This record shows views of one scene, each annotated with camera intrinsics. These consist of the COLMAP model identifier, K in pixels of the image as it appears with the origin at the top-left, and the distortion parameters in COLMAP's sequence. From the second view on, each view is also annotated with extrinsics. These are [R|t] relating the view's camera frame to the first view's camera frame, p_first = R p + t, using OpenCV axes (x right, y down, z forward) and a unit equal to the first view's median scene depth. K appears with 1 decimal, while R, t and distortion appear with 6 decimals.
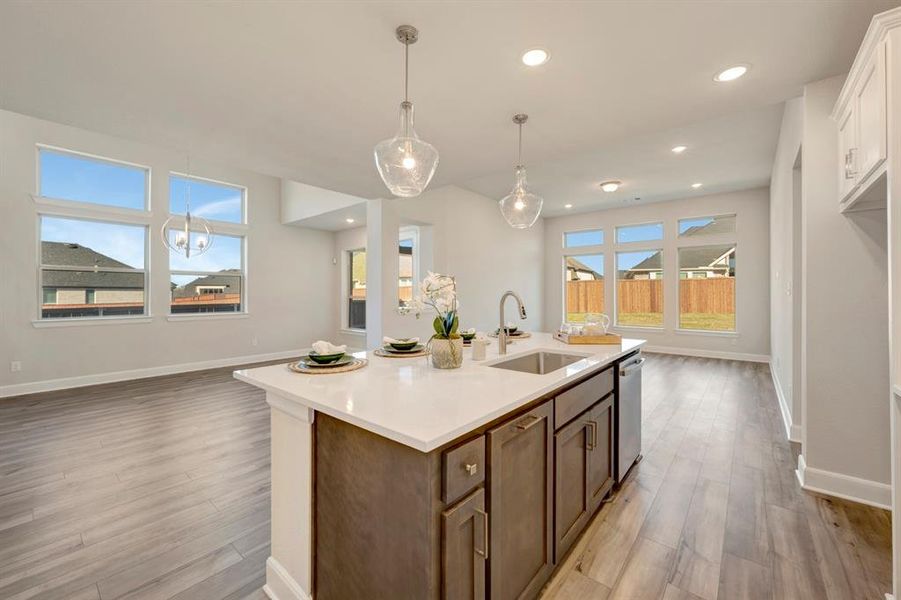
lens RADIAL K [[356.9, 0, 455.6], [0, 356.9, 294.9], [0, 0, 1]] dist [-0.001801, -0.000060]
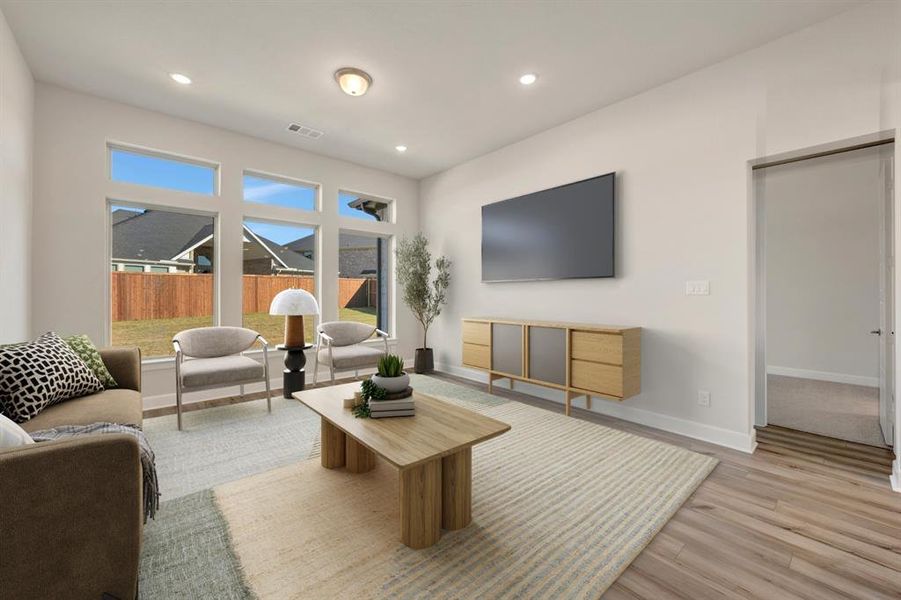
lens RADIAL K [[356.9, 0, 447.7], [0, 356.9, 298.4], [0, 0, 1]] dist [-0.001801, -0.000060]
pose [[0.160971, -0.009089, 0.986917, -0.014605], [-0.003151, 0.999948, 0.009723, -0.001464], [-0.986954, -0.004675, 0.160934, 0.291124]]
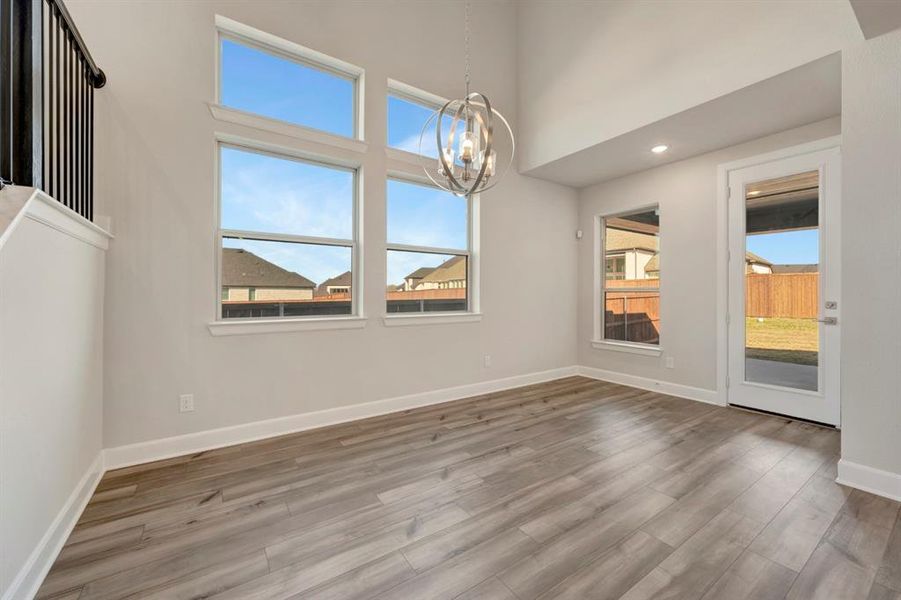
lens RADIAL K [[356.9, 0, 454.6], [0, 356.9, 296.4], [0, 0, 1]] dist [-0.001801, -0.000060]
pose [[0.962379, 0.003890, -0.271684, -0.171939], [-0.002773, 0.999986, 0.004495, 0.006712], [0.271698, -0.003573, 0.962376, 0.146117]]
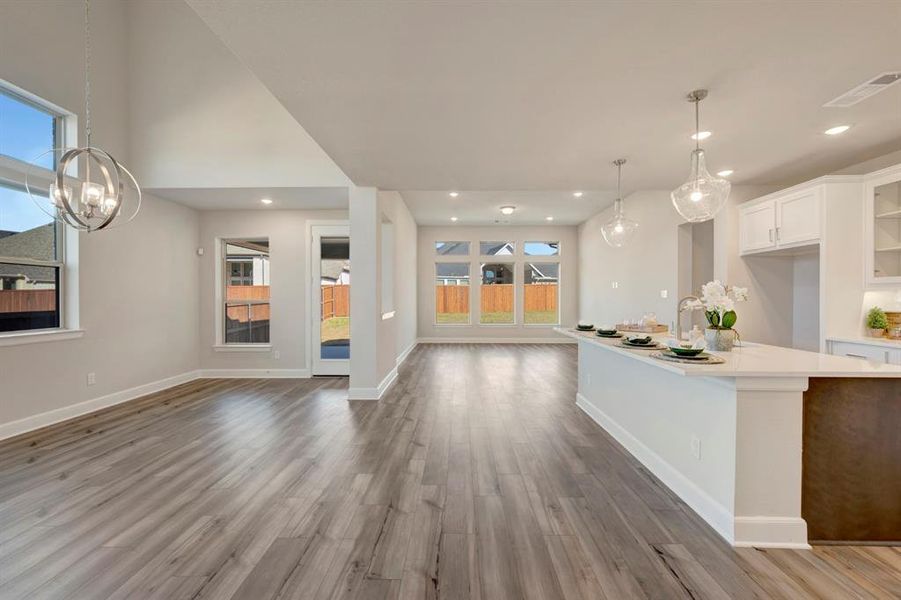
lens RADIAL K [[356.9, 0, 453.1], [0, 356.9, 298.8], [0, 0, 1]] dist [-0.001801, -0.000060]
pose [[0.779545, -0.002391, 0.626342, -0.177198], [0.001996, 0.999997, 0.001333, -0.000010], [-0.626343, 0.000211, 0.779547, 0.059342]]
